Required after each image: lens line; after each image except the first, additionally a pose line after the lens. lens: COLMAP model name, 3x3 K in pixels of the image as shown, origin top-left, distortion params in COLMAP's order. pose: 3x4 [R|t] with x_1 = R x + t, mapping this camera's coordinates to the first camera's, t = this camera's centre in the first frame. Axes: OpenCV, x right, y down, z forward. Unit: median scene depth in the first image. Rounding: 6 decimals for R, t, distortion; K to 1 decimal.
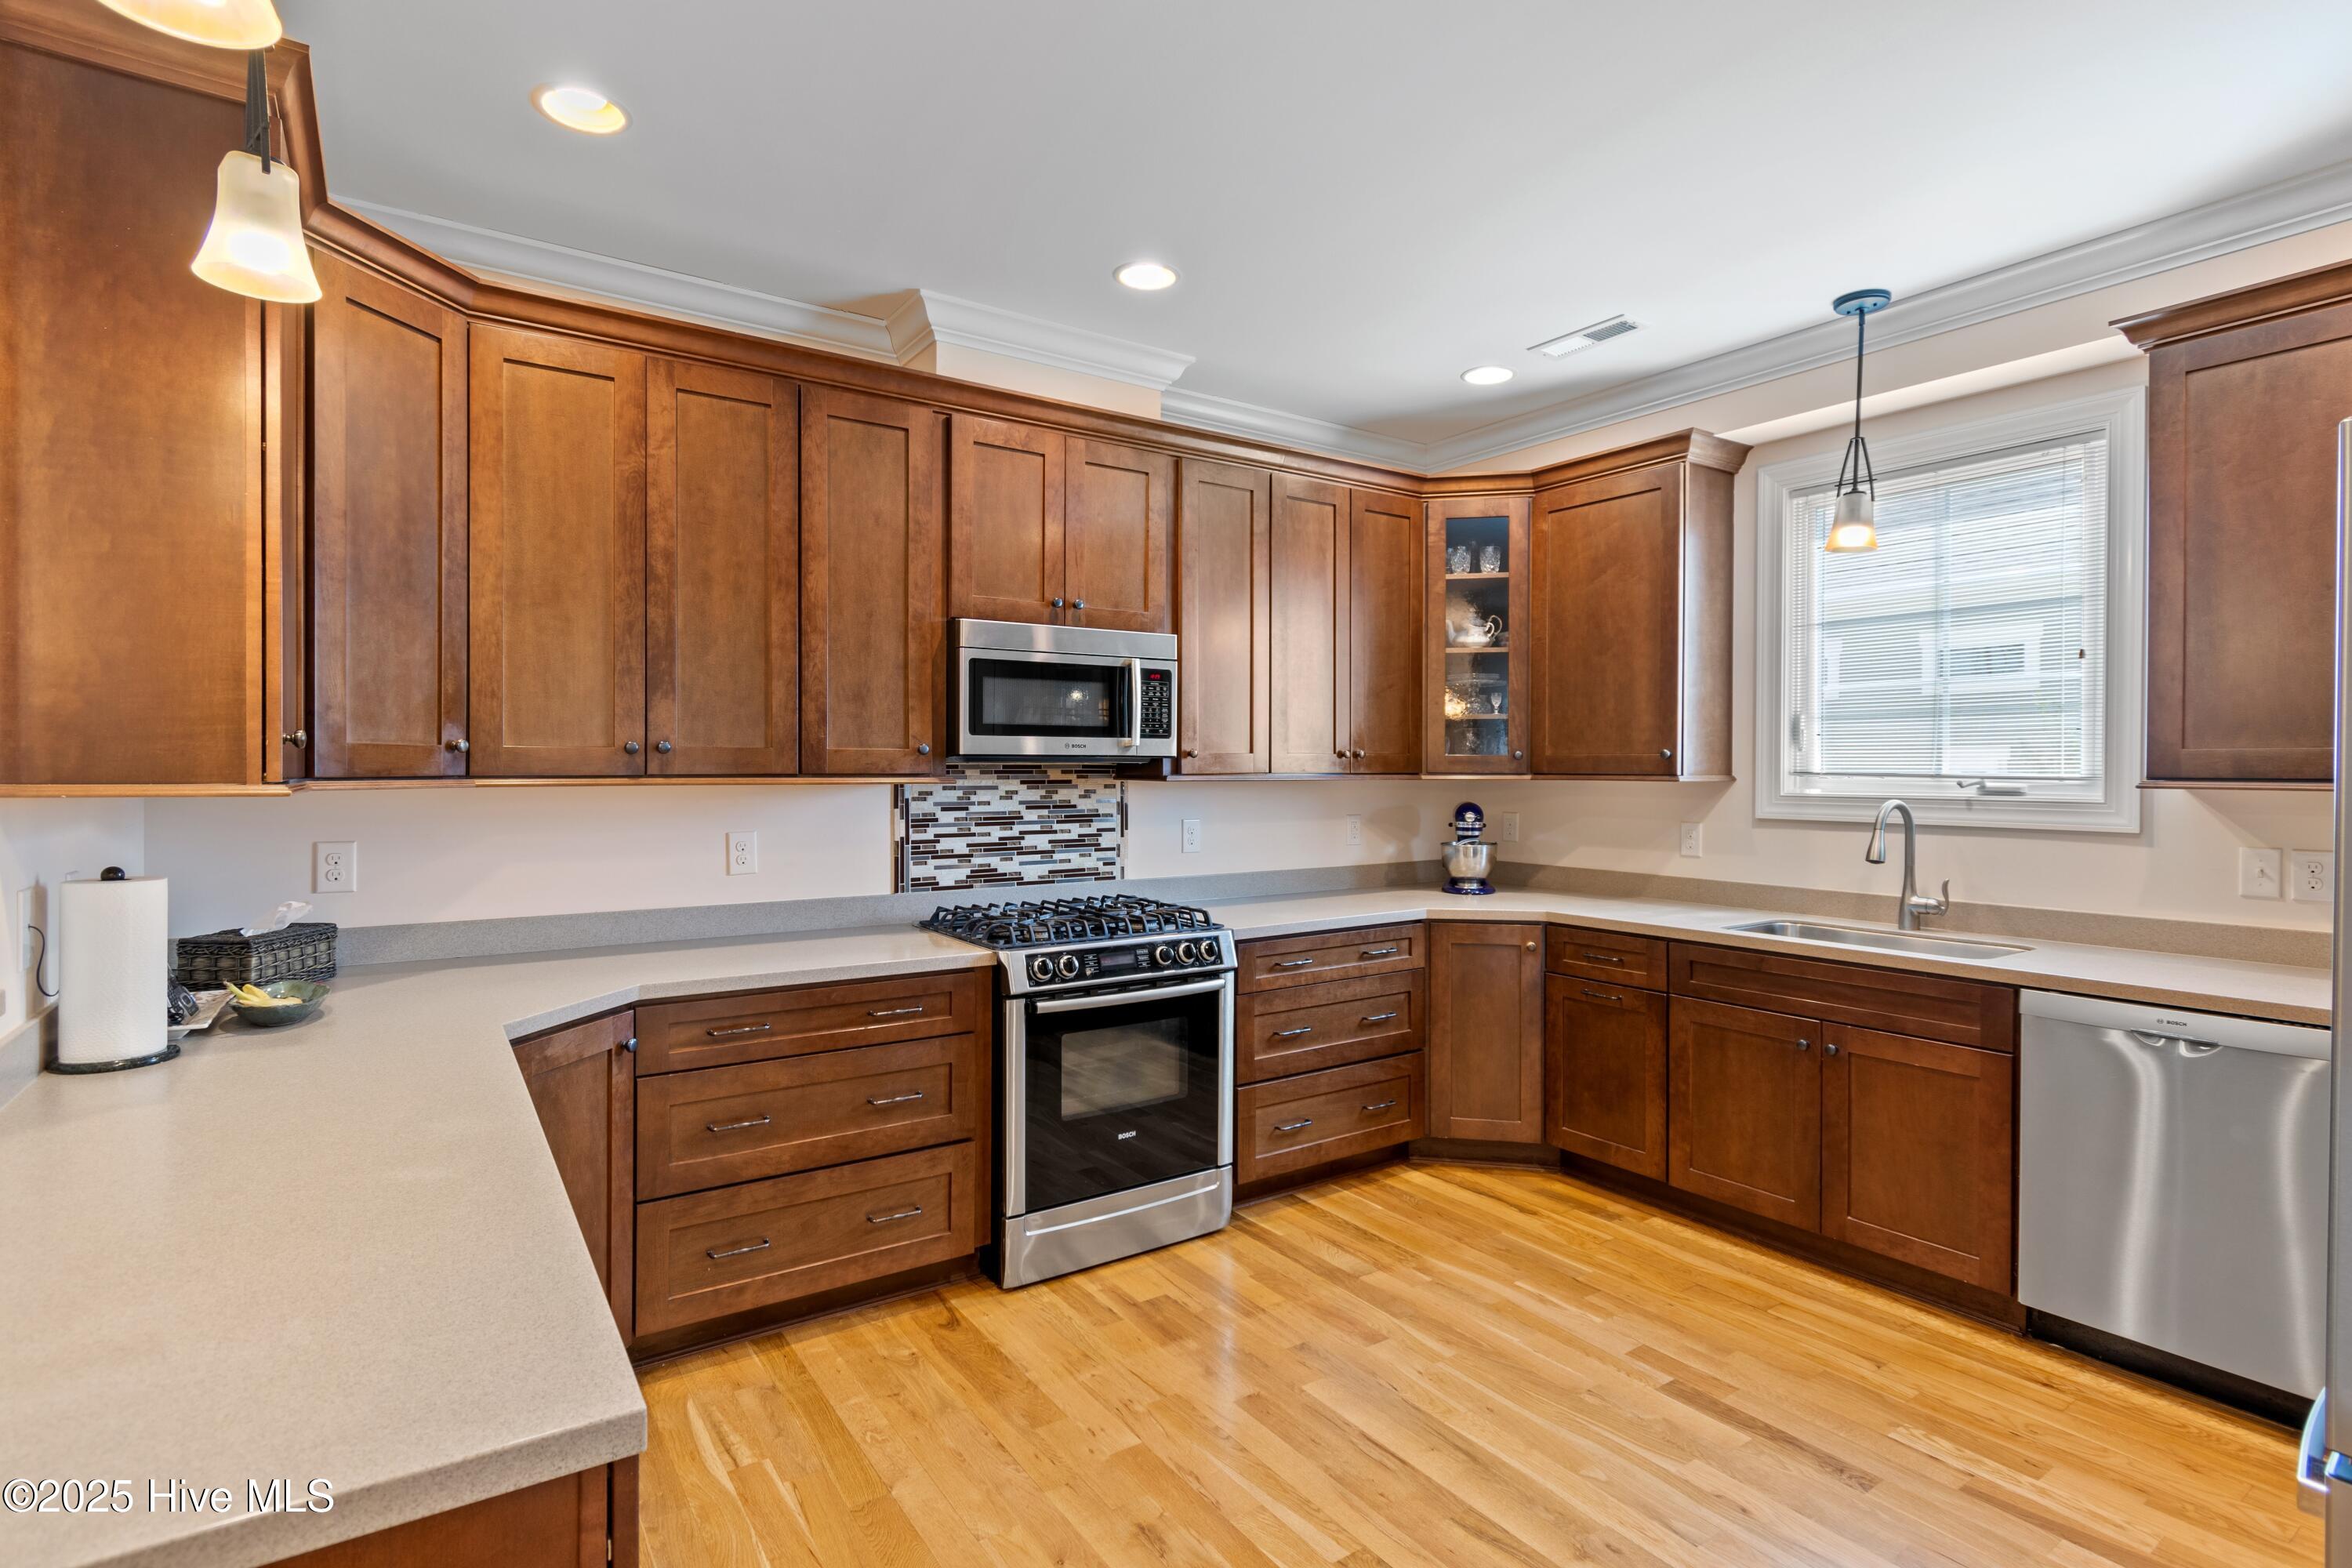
lens RADIAL K [[1134.8, 0, 1170.4], [0, 1134.8, 784.5], [0, 0, 1]] dist [0.001539, 0.000112]
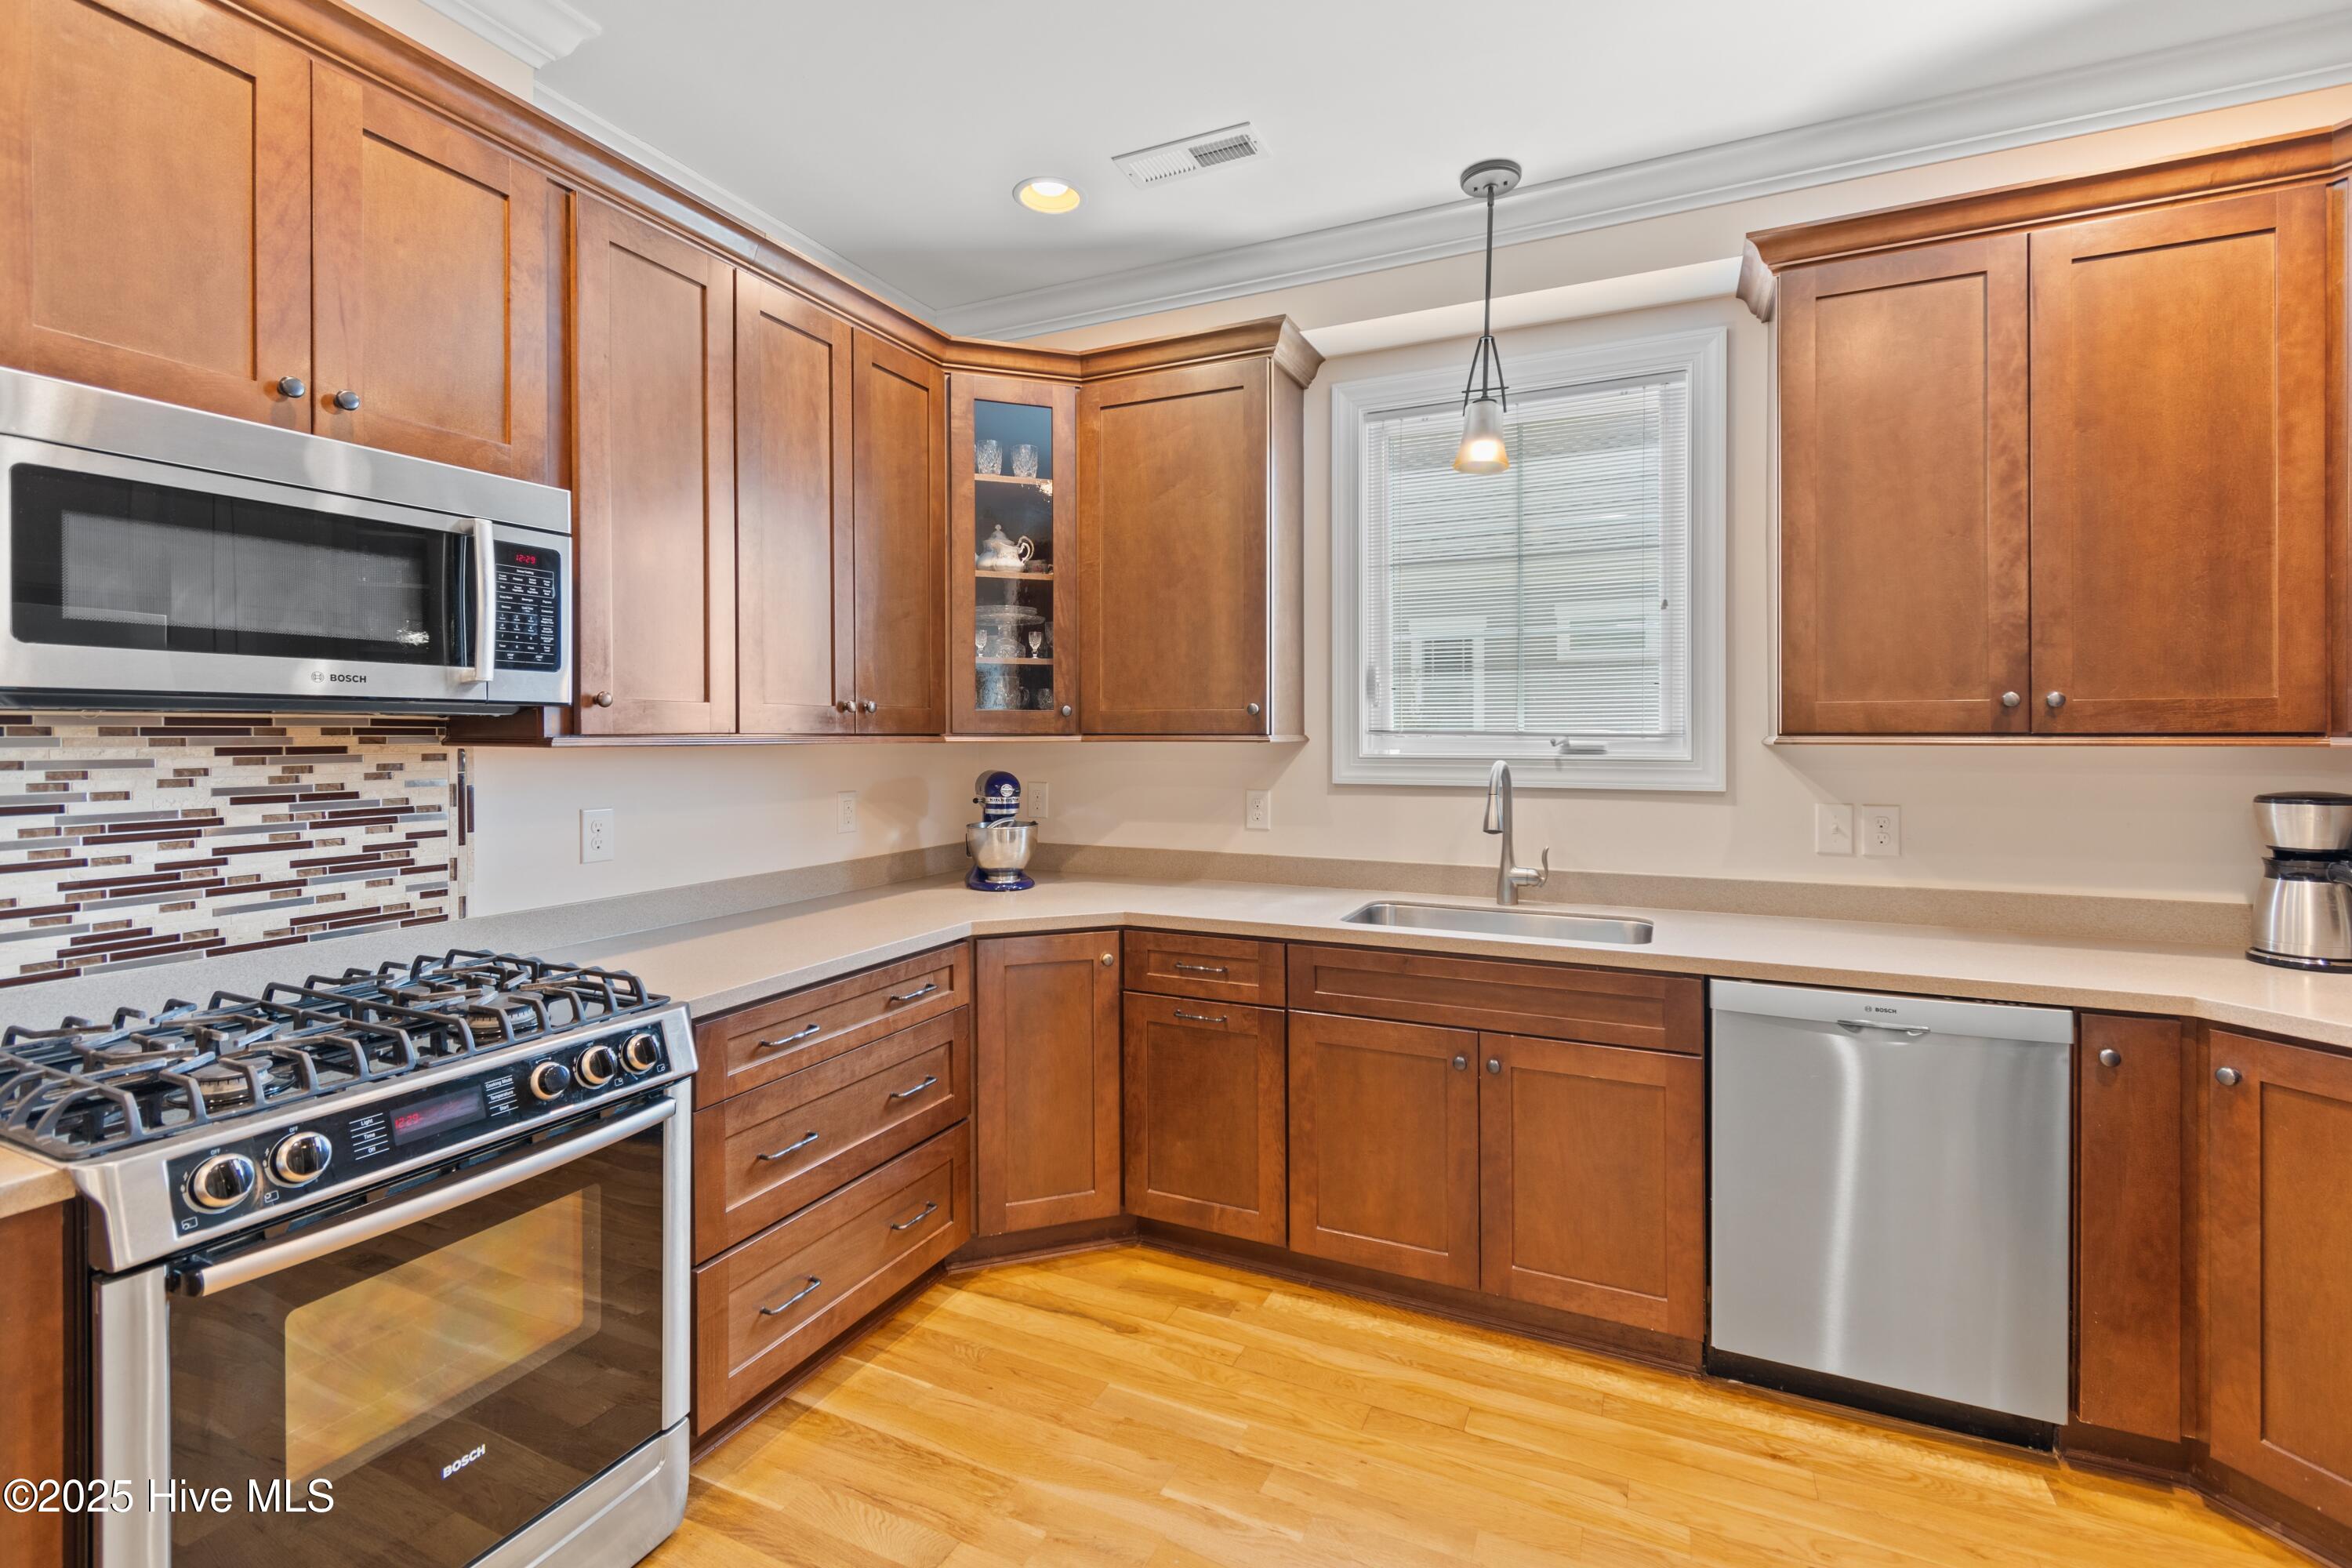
lens RADIAL K [[1050.8, 0, 1166.2], [0, 1050.8, 743.1], [0, 0, 1]] dist [0.005863, -0.002232]
pose [[0.863220, -0.006834, 0.504781, -0.003739], [0.010367, 0.999937, -0.004191, 0.000548], [-0.504721, 0.008851, 0.863237, 0.404548]]
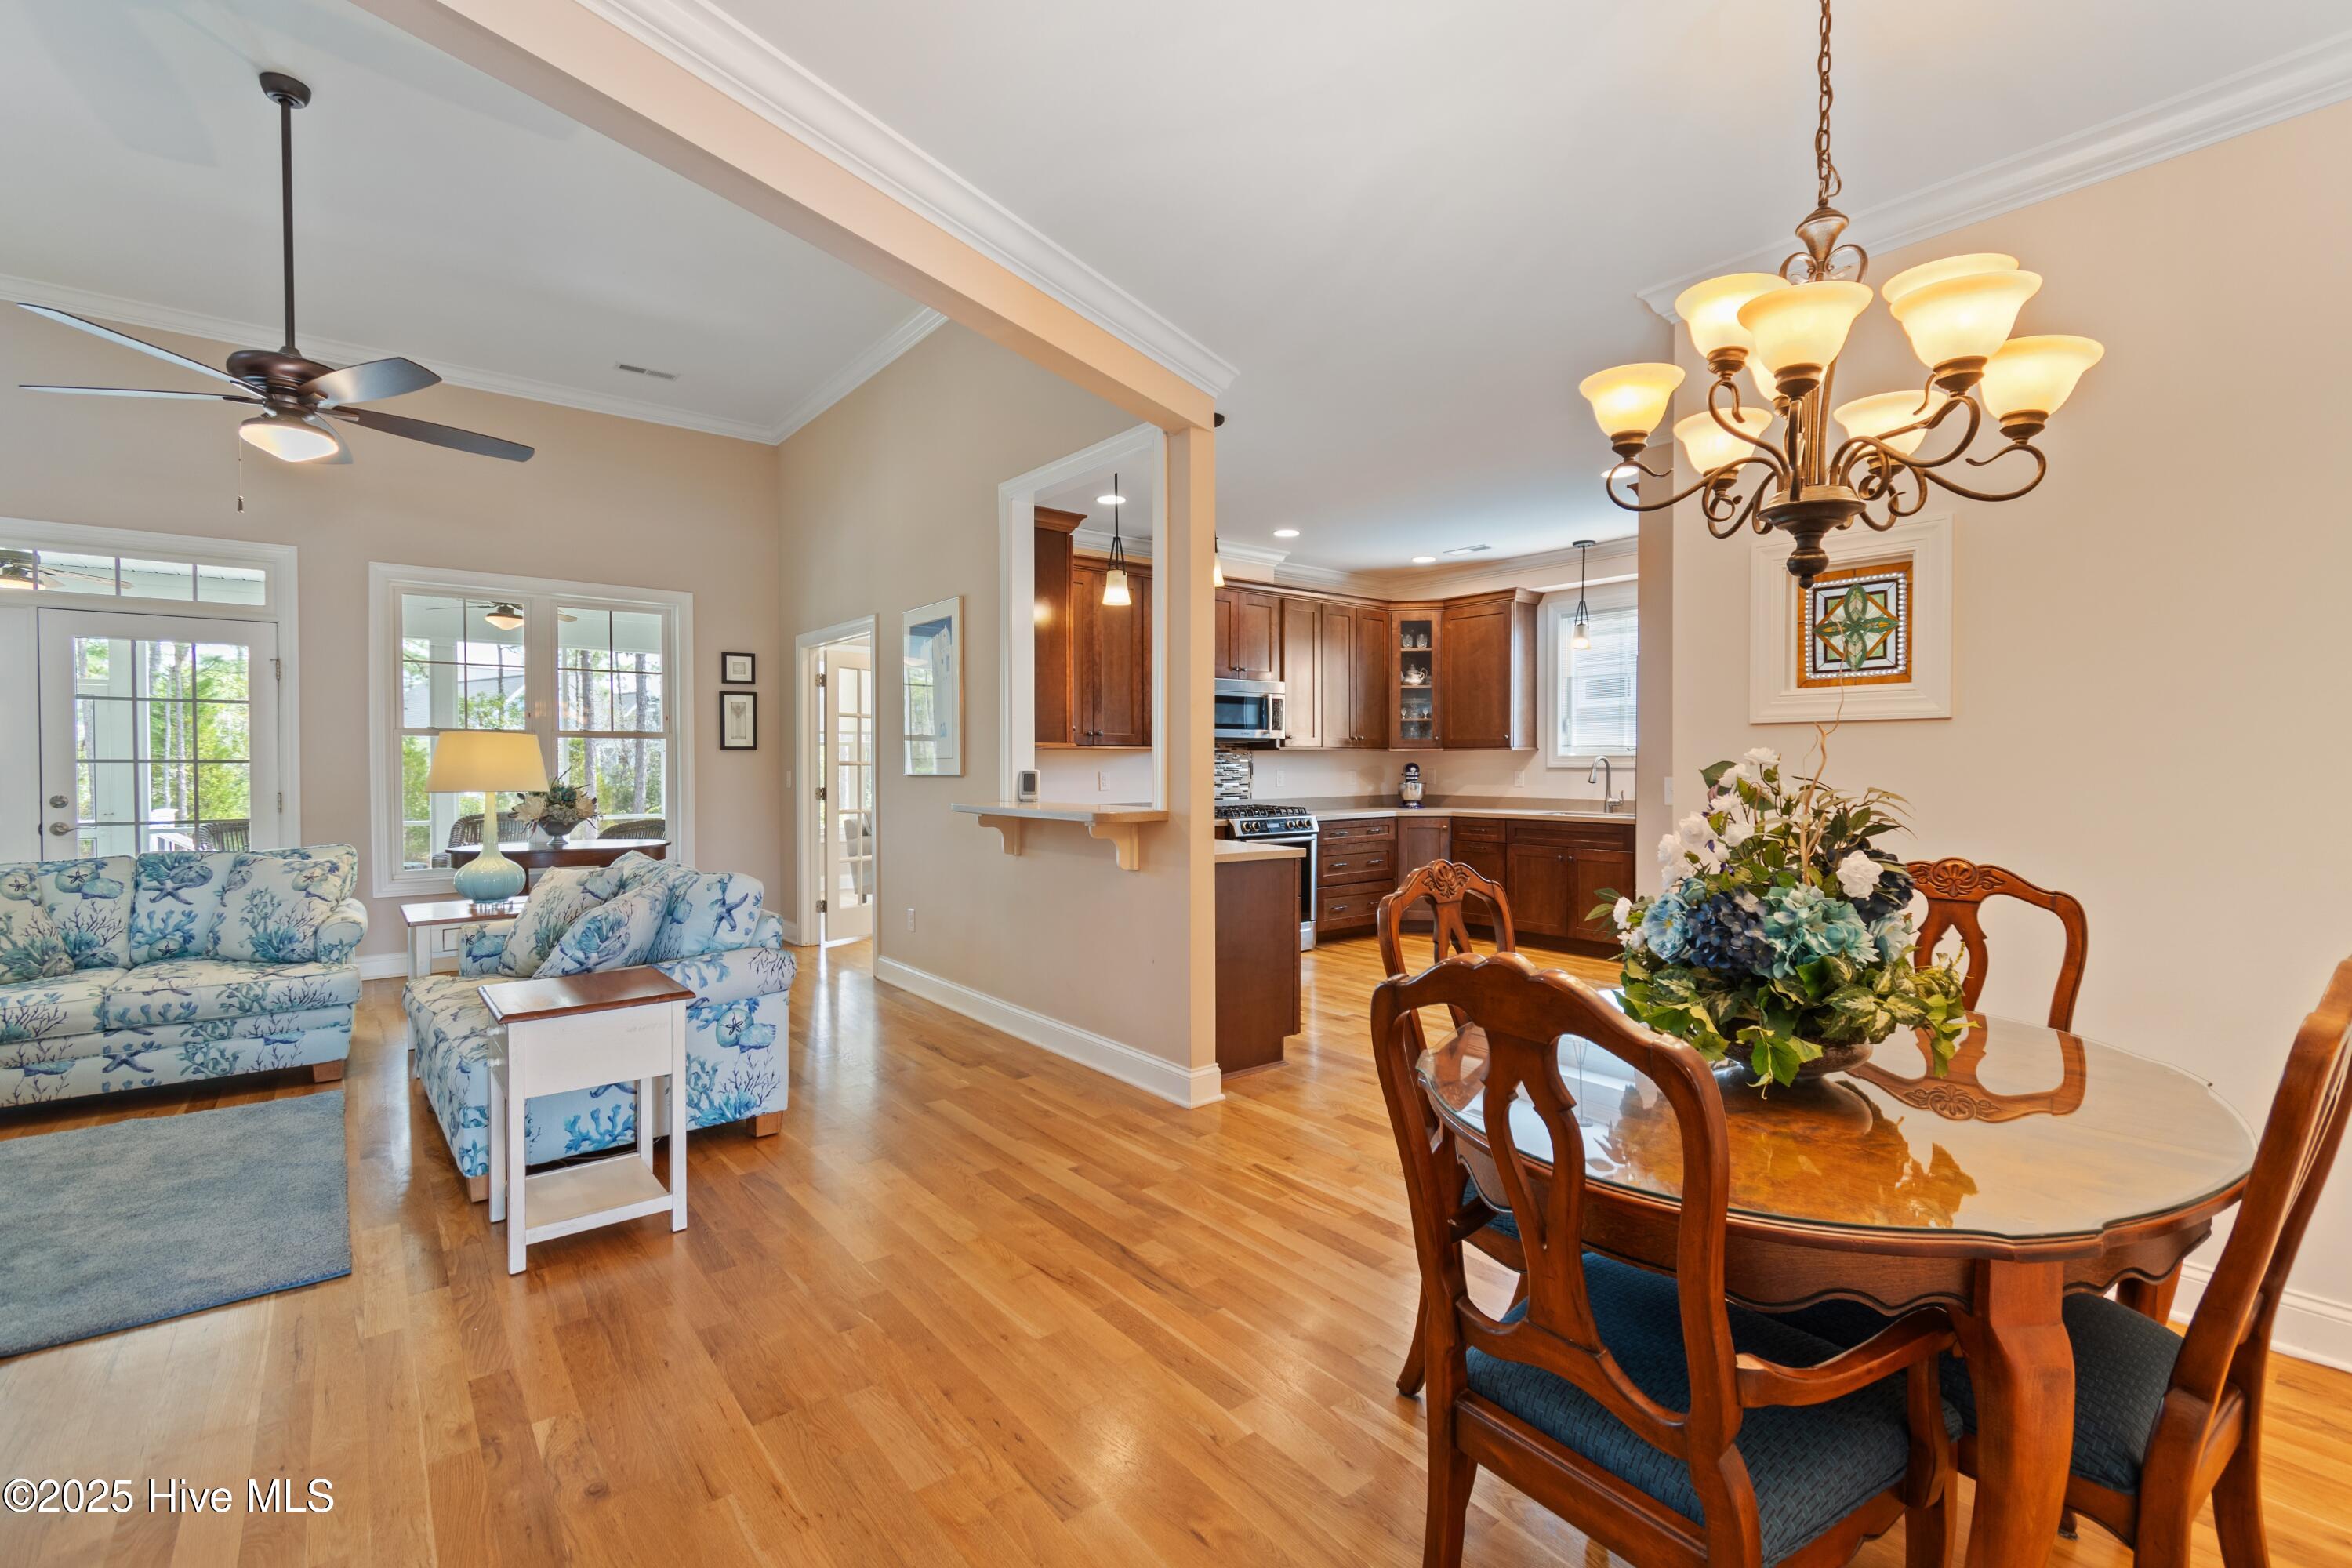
lens RADIAL K [[1050.8, 0, 1174.8], [0, 1050.8, 783.3], [0, 0, 1]] dist [0.005863, -0.002232]
pose [[0.996969, -0.006871, 0.077502, -0.370787], [0.006616, 0.999972, 0.003548, 0.053551], [-0.077524, -0.003024, 0.996986, -1.011327]]
